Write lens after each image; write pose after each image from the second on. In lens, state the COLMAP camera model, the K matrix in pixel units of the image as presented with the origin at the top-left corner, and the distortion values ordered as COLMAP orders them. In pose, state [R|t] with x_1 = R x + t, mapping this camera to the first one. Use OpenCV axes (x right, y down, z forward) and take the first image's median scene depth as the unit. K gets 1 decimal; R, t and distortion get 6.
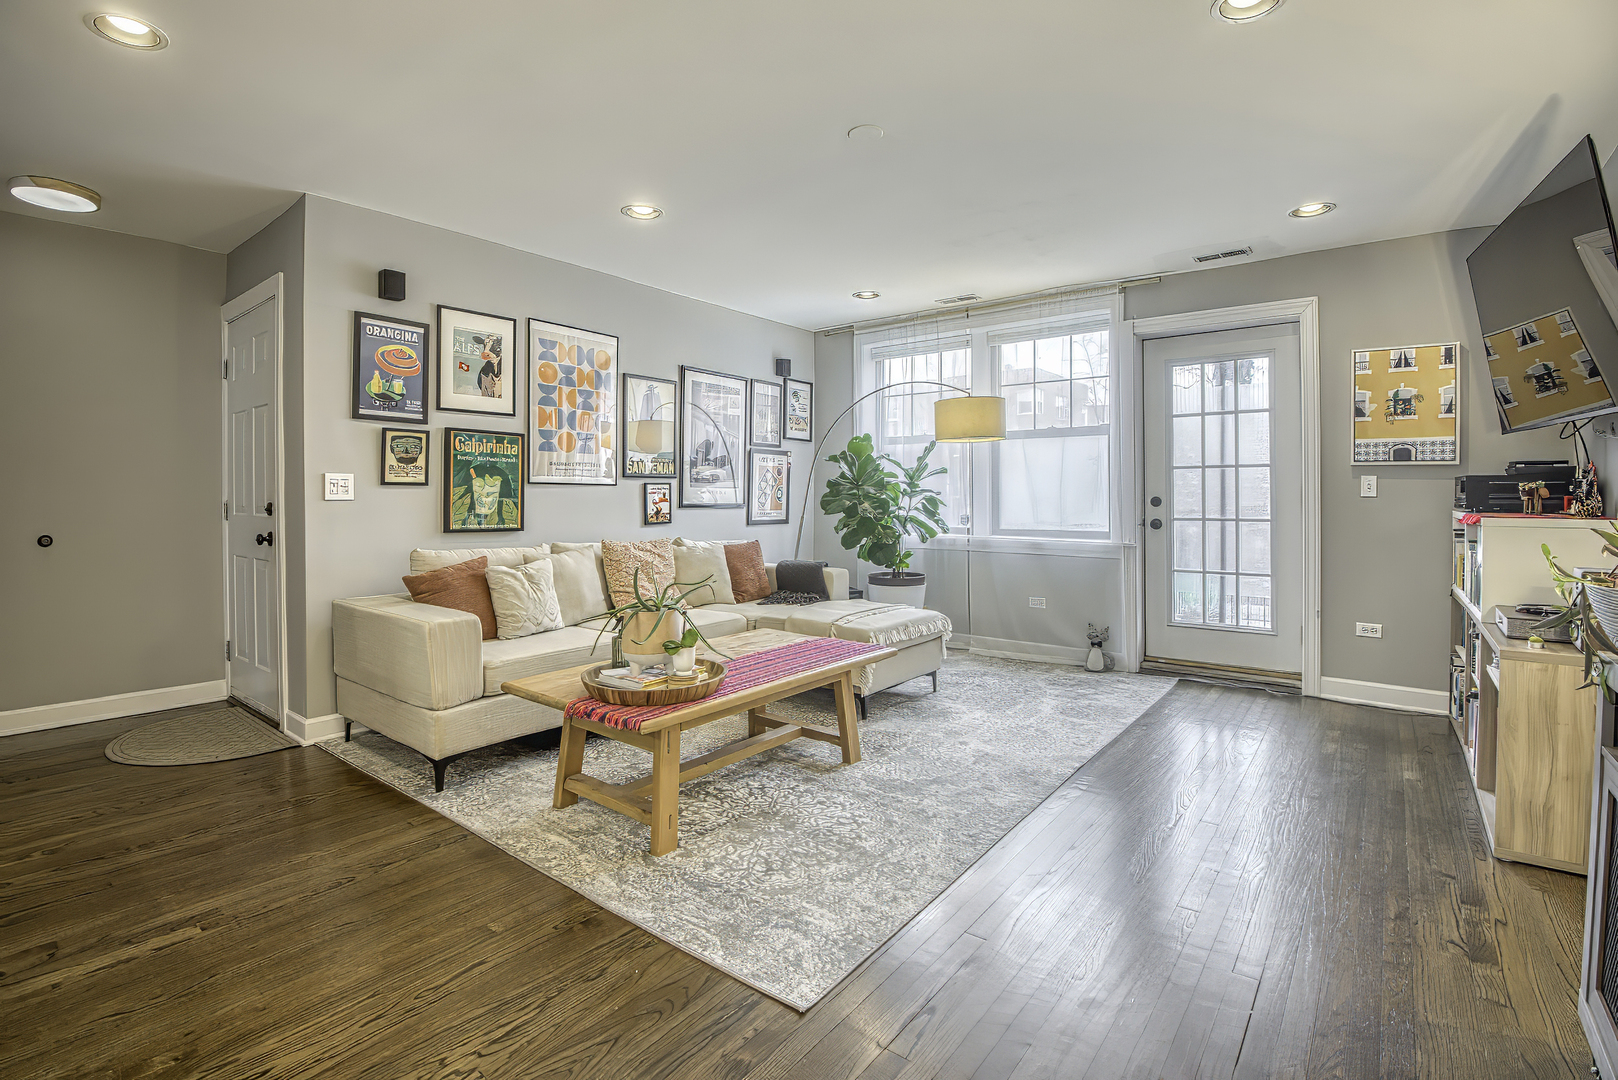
lens RADIAL K [[755.6, 0, 800.0], [0, 755.6, 516.2], [0, 0, 1]] dist [-0.014465, -0.012666]
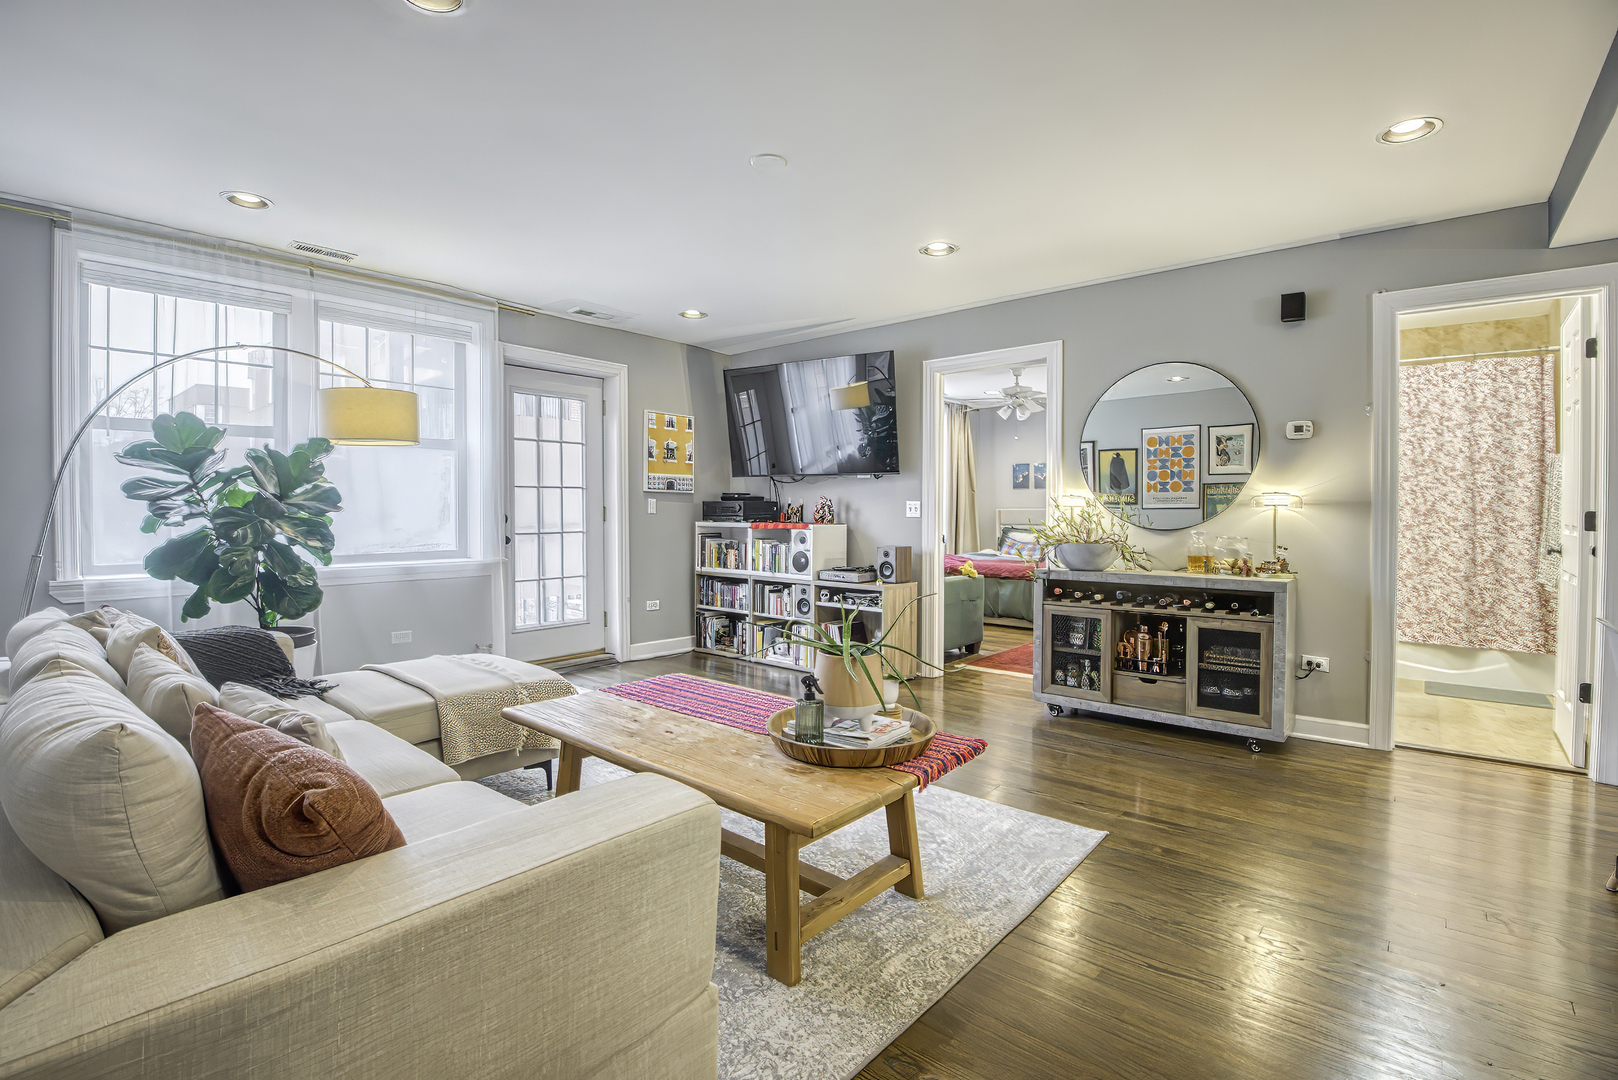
lens RADIAL K [[755.6, 0, 813.5], [0, 755.6, 525.1], [0, 0, 1]] dist [-0.014465, -0.012666]
pose [[0.022911, -0.018622, 0.999564, -0.657821], [0.026079, 0.999497, 0.018023, -0.021411], [-0.999397, 0.025655, 0.023385, 0.639485]]
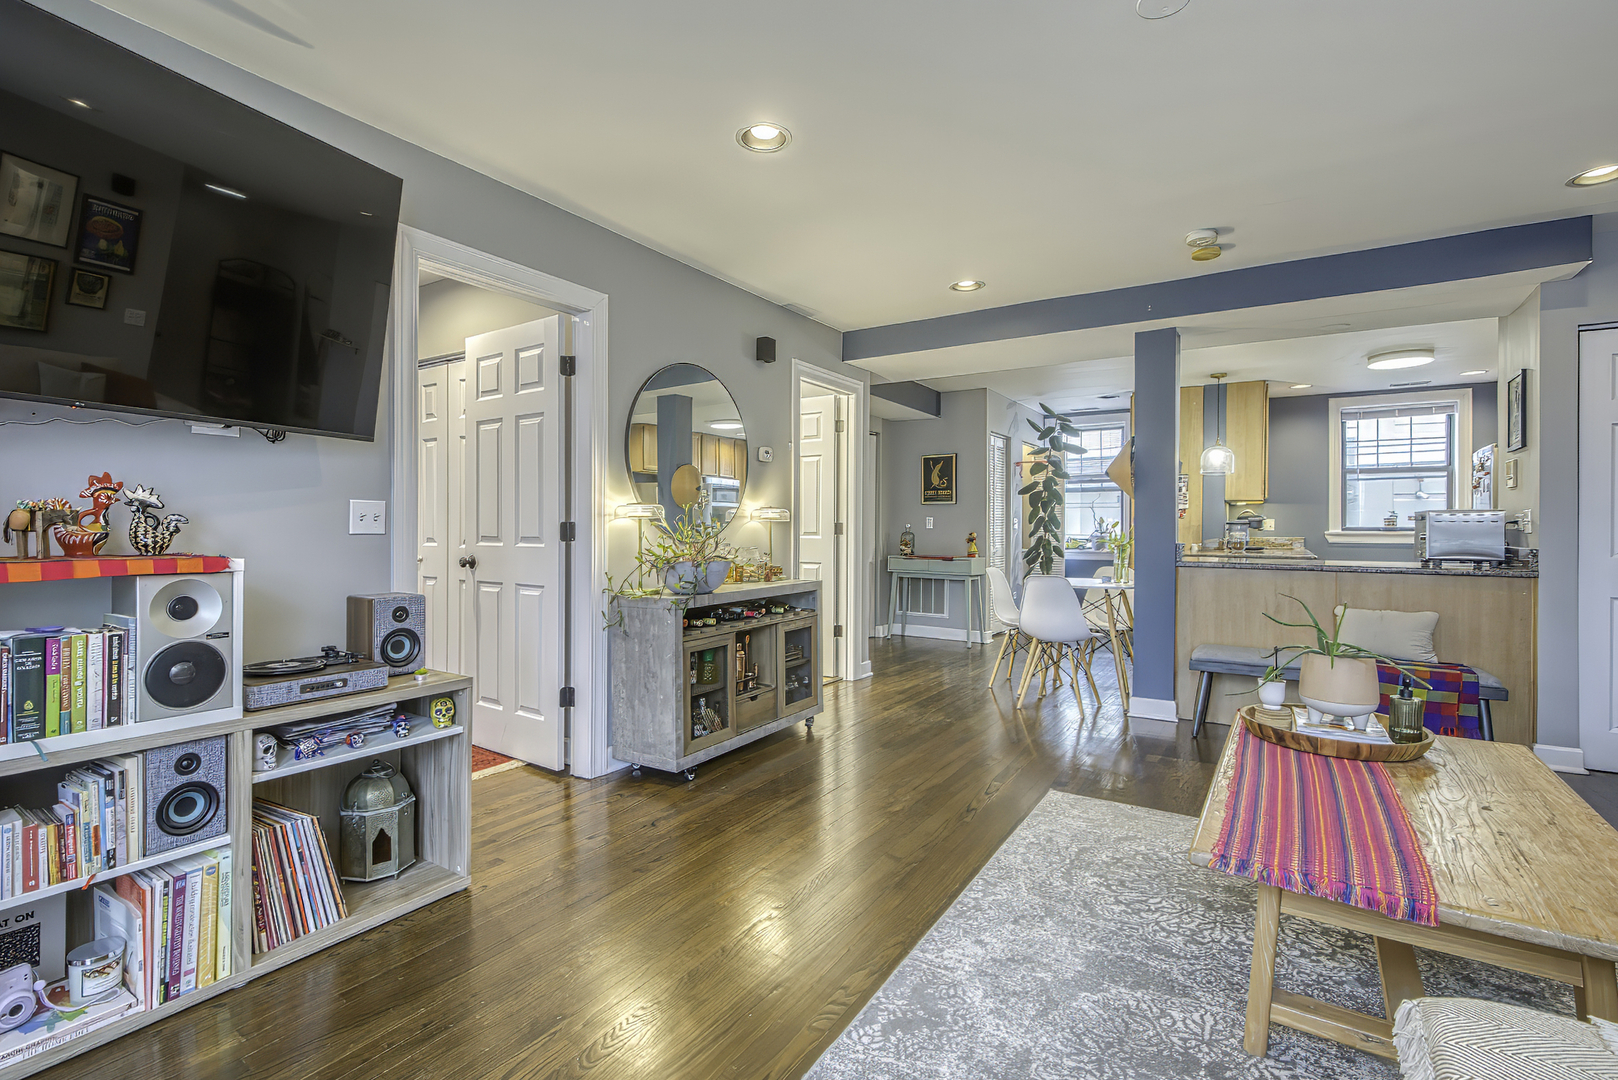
lens RADIAL K [[733.0, 0, 810.4], [0, 733.0, 530.8], [0, 0, 1]] dist [0.008479, -0.002909]
pose [[-0.994972, -0.003225, -0.100097, 0.333869], [-0.006642, 0.999406, 0.033824, -0.032905], [0.099929, 0.034319, -0.994403, 1.144996]]
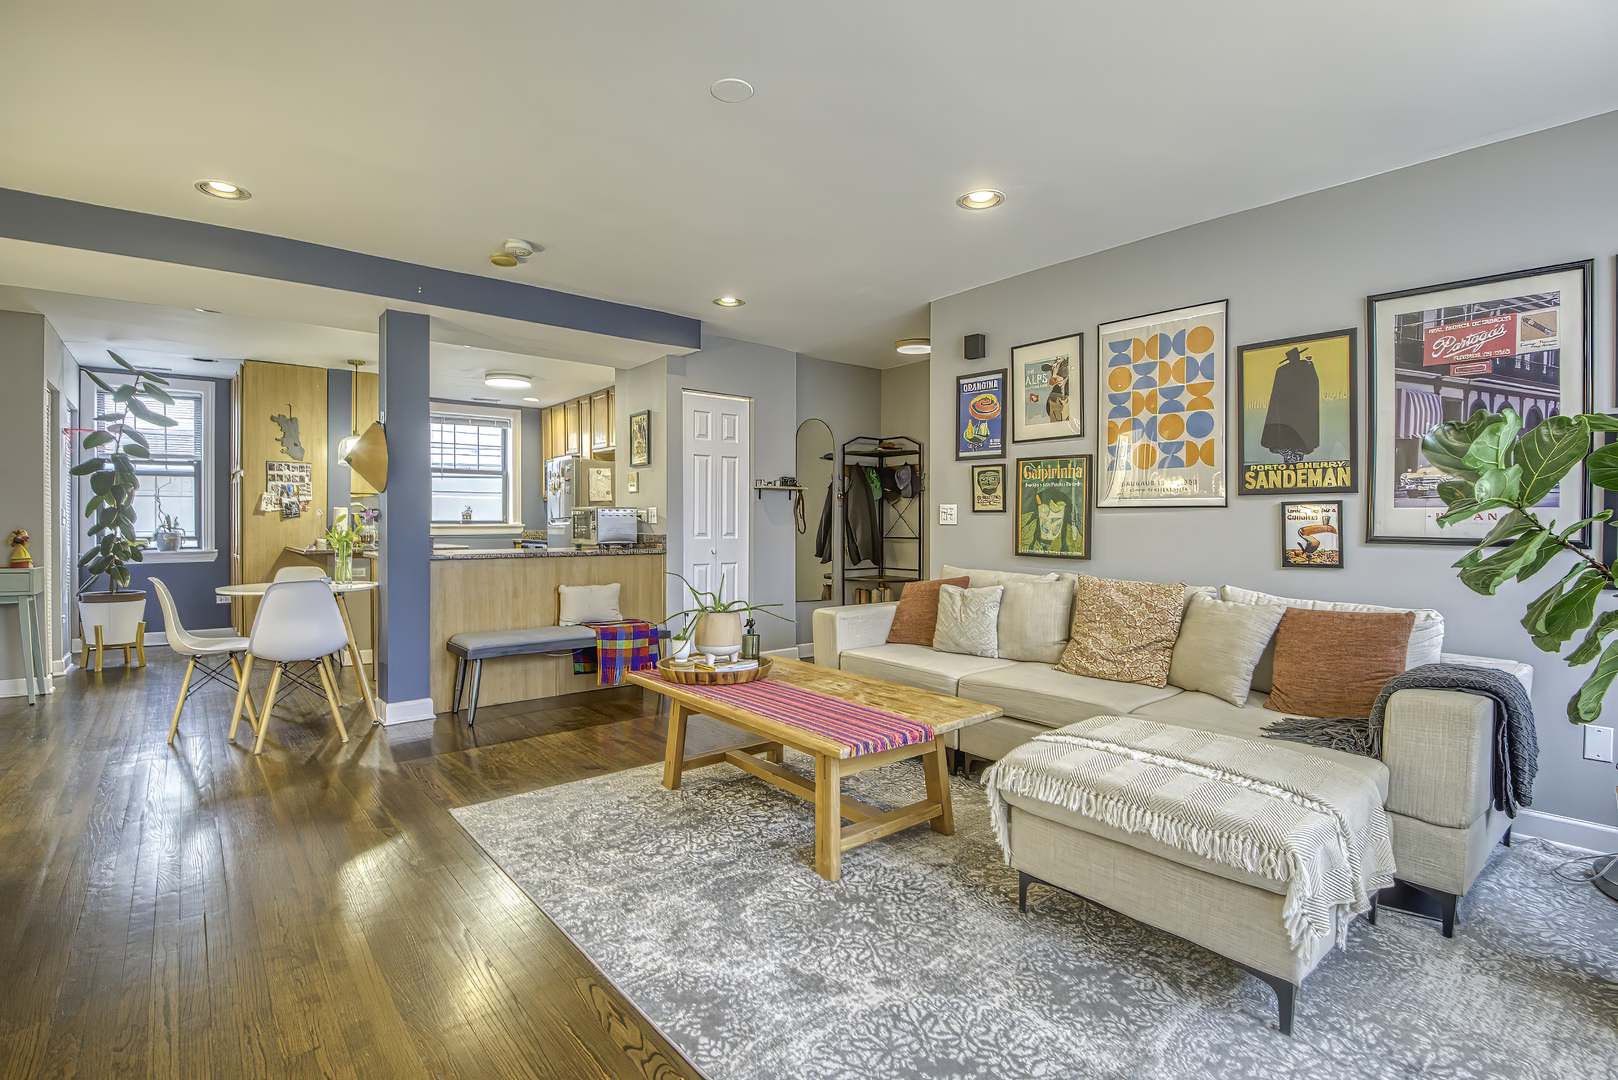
lens RADIAL K [[755.6, 0, 794.4], [0, 755.6, 541.0], [0, 0, 1]] dist [-0.014465, -0.012666]
pose [[-0.222355, 0.025959, -0.974620, 0.626926], [-0.025879, 0.999136, 0.032517, -0.024606], [0.974622, 0.032453, -0.221491, 0.879737]]
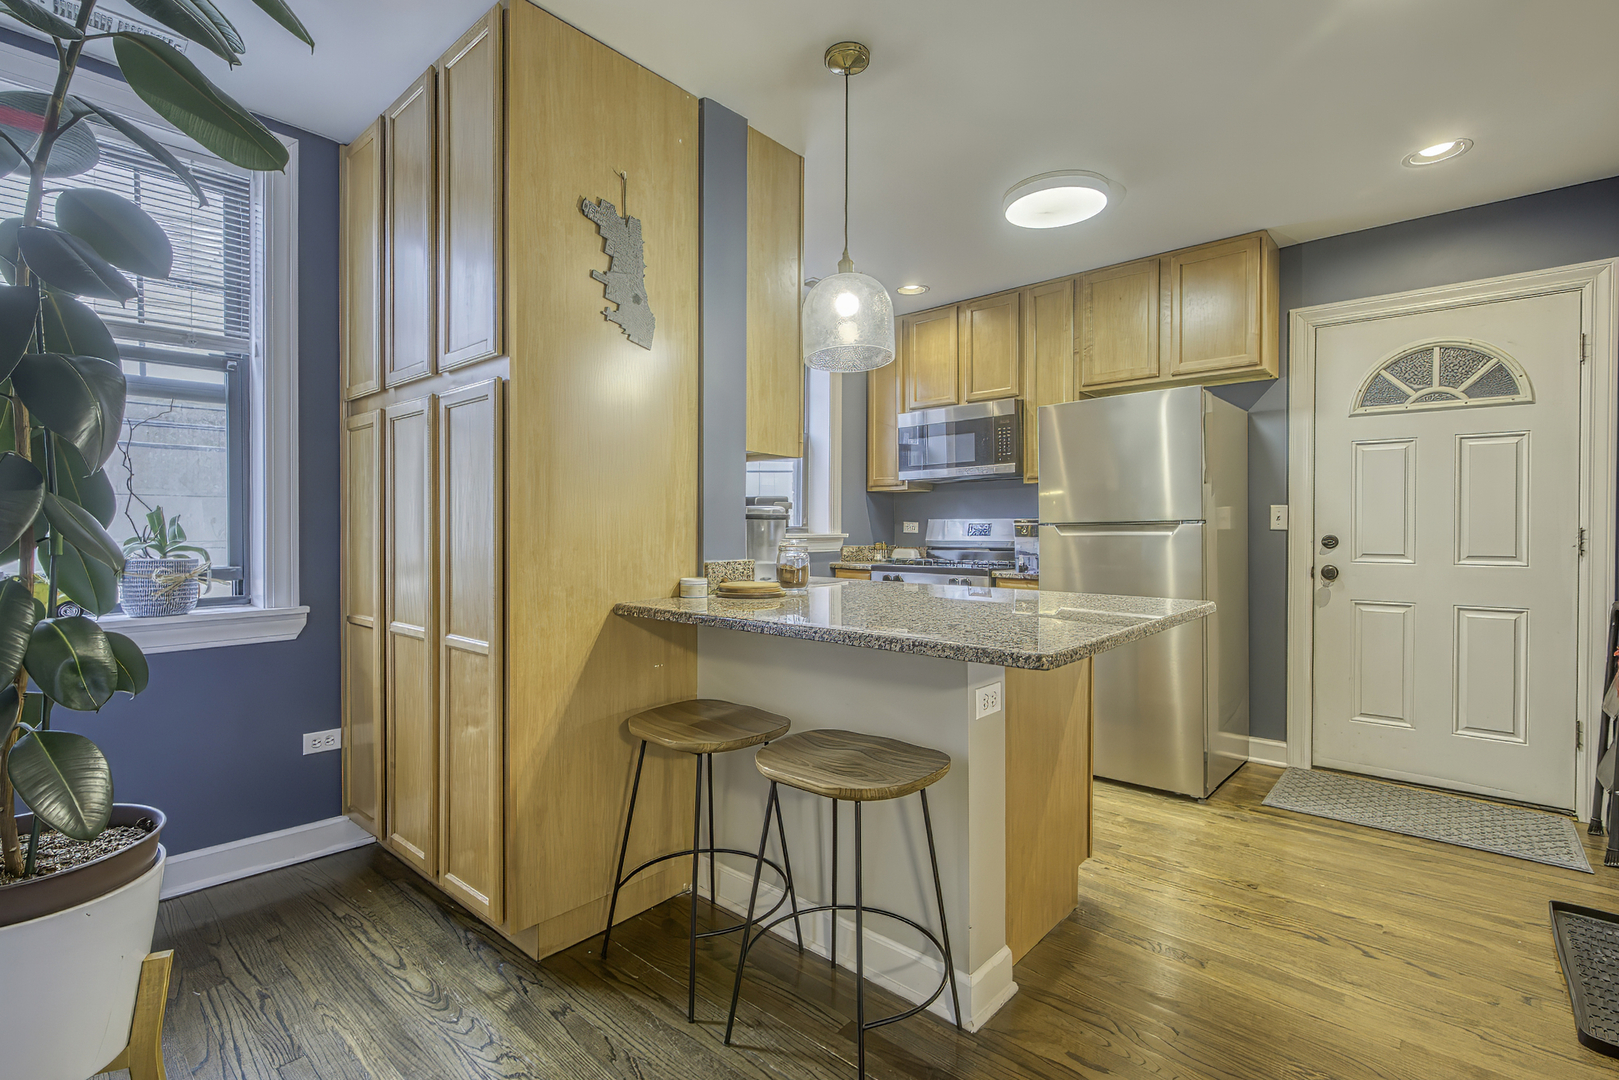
lens RADIAL K [[756.1, 0, 794.7], [0, 756.1, 545.8], [0, 0, 1]] dist [-0.014465, -0.012666]
pose [[-0.063432, 0.020521, -0.997775, -0.174065], [-0.026756, 0.999394, 0.022256, 0.011311], [0.997627, 0.028108, -0.062844, -0.374485]]
